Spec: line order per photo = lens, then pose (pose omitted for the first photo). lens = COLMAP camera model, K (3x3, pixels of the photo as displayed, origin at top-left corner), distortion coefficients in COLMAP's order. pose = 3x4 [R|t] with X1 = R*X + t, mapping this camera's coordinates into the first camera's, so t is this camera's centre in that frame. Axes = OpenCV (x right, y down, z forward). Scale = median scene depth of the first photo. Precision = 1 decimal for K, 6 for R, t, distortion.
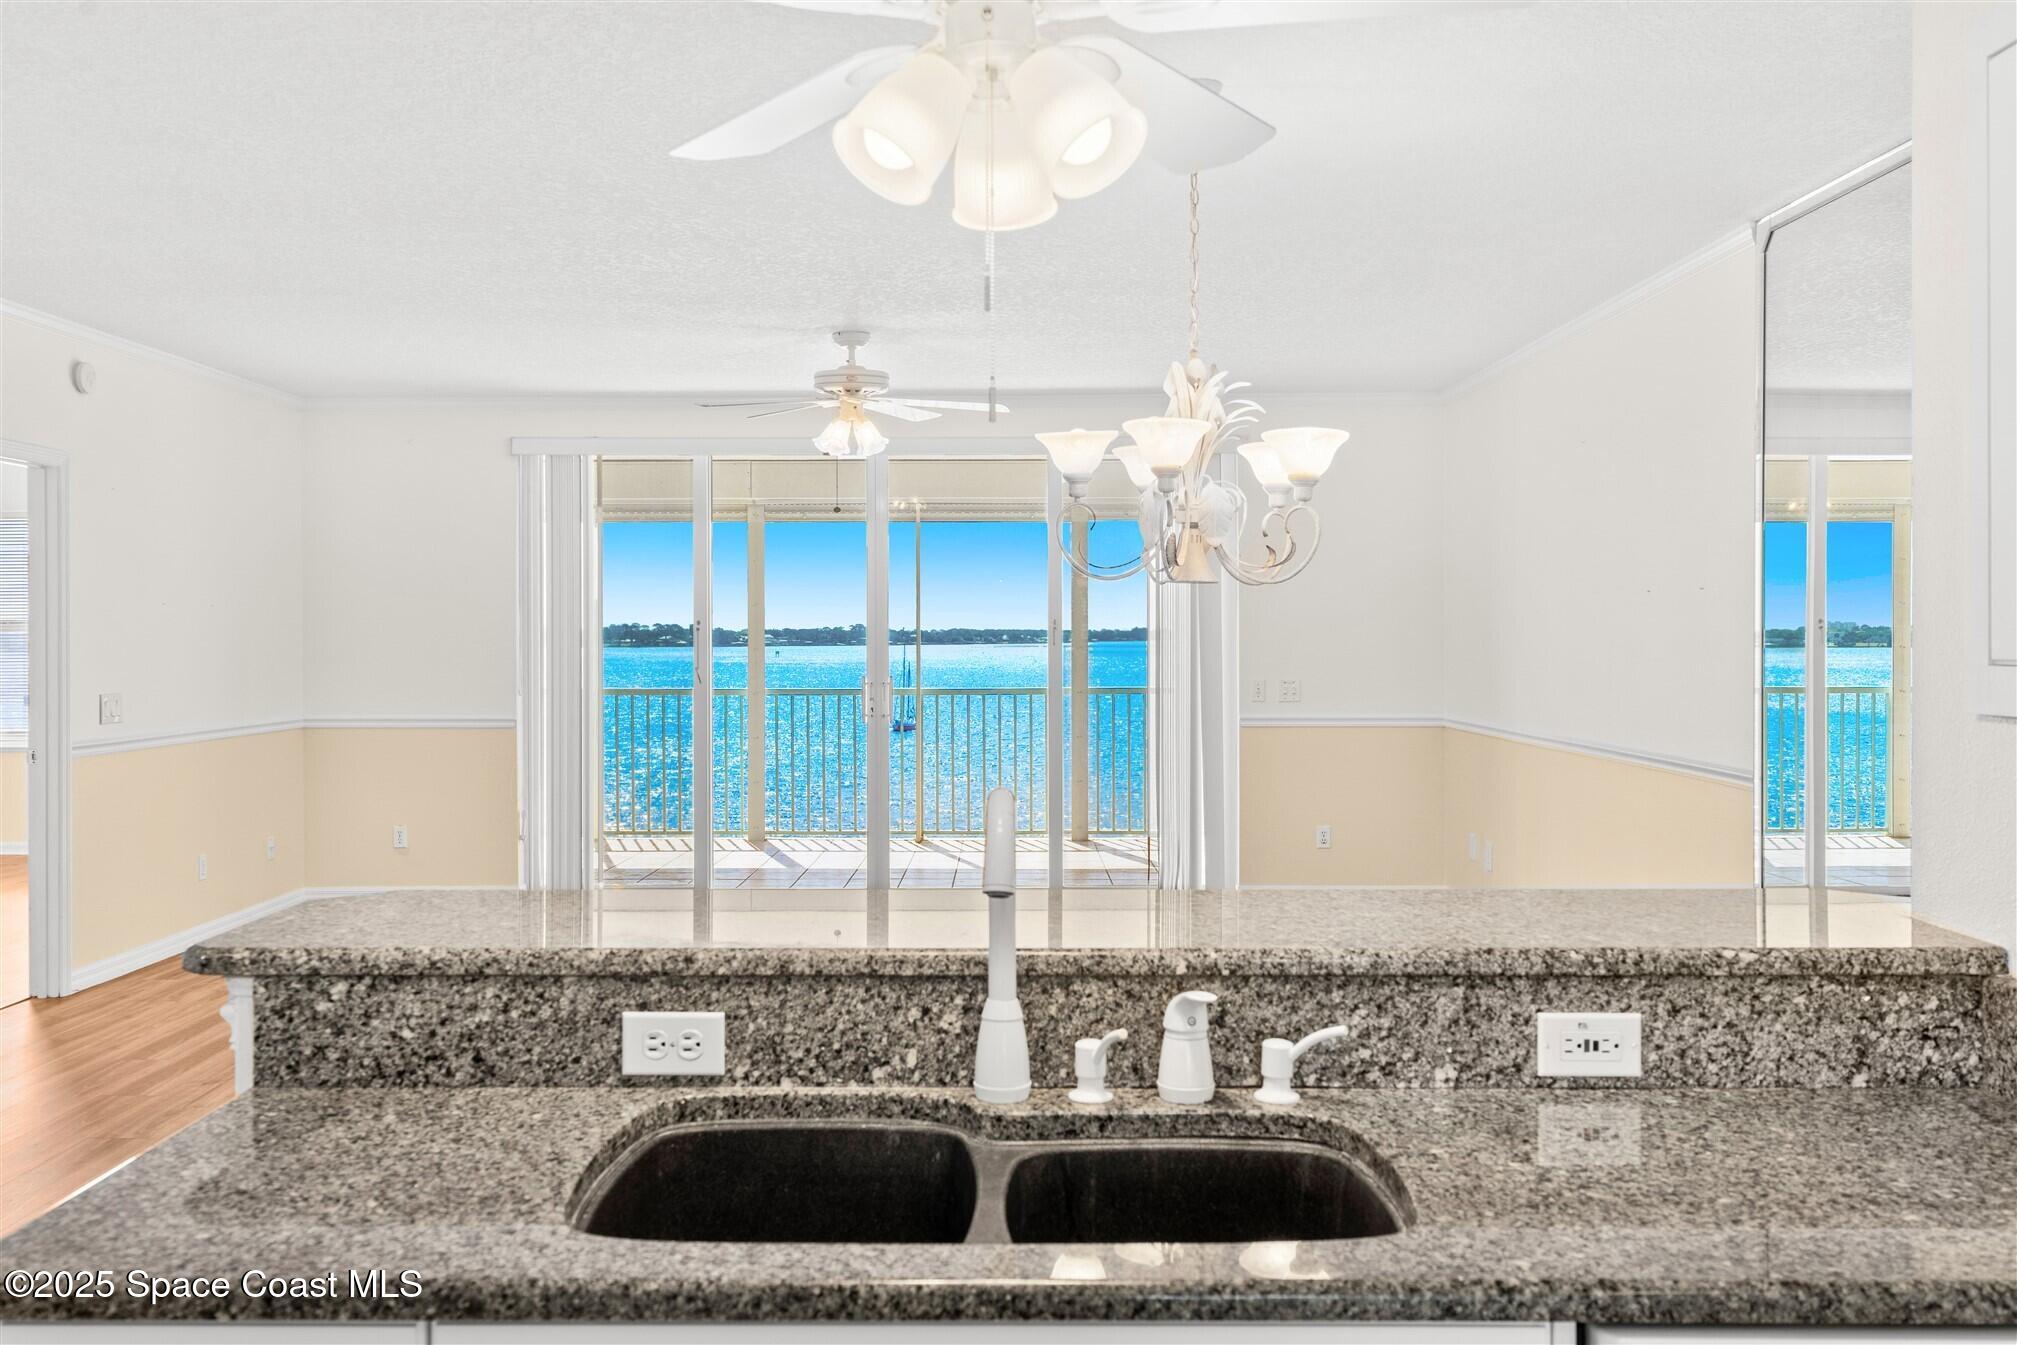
lens RADIAL K [[1851.3, 0, 1008.7], [0, 1851.3, 631.2], [0, 0, 1]] dist [0.001283, 0.004463]
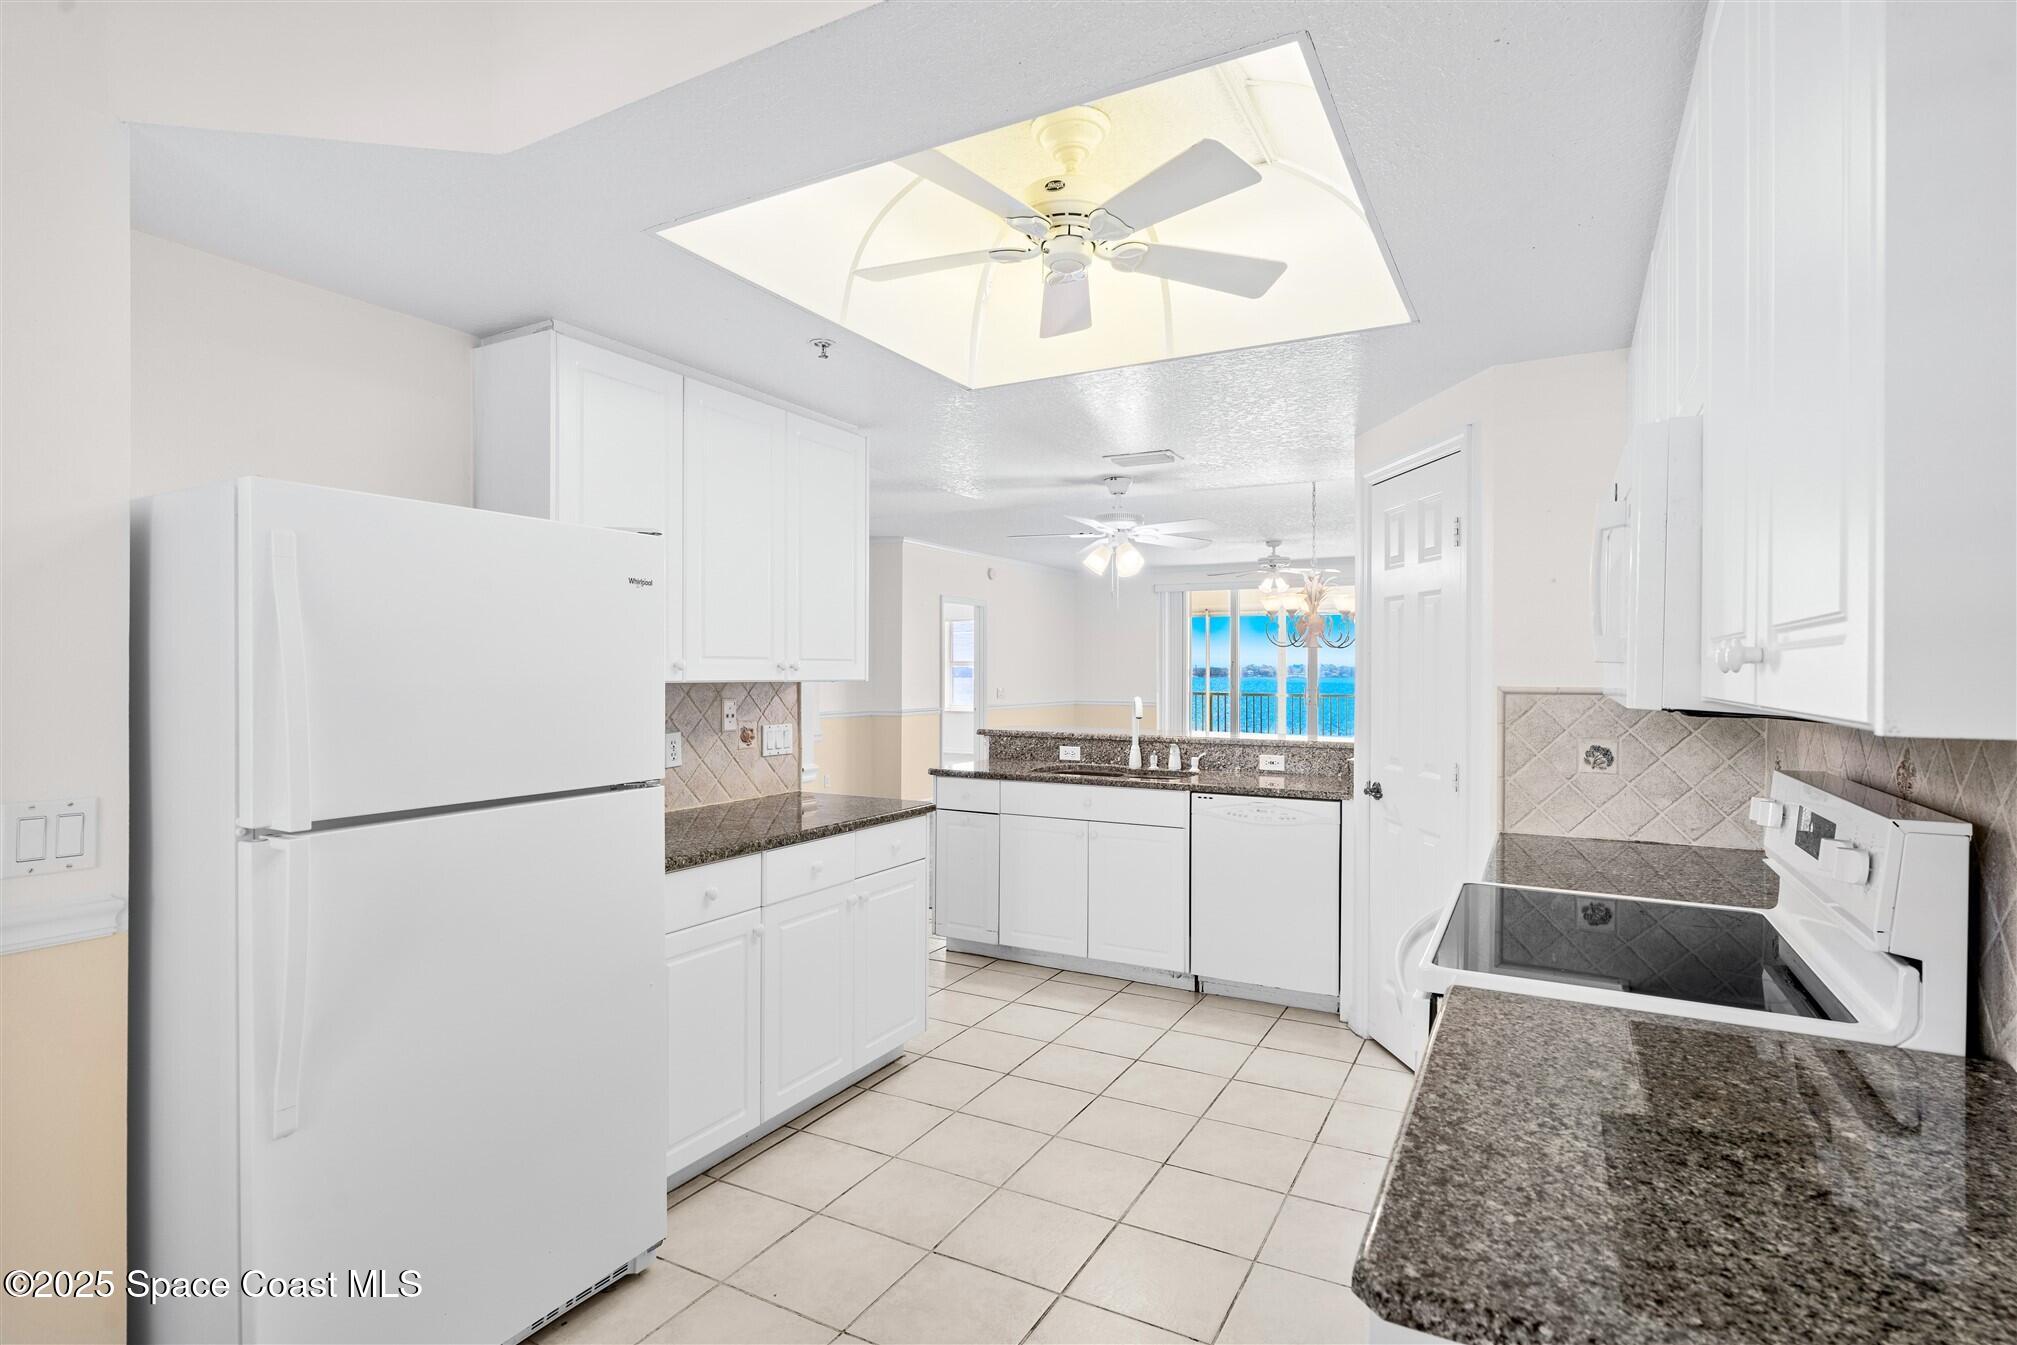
lens RADIAL K [[923.9, 0, 1006.8], [0, 923.9, 663.3], [0, 0, 1]] dist [-0.002656, 0.001155]
pose [[0.892680, 0.001021, -0.450690, 0.706712], [-0.002539, 0.999993, -0.002762, 0.007307], [0.450684, 0.003610, 0.892676, -1.104761]]
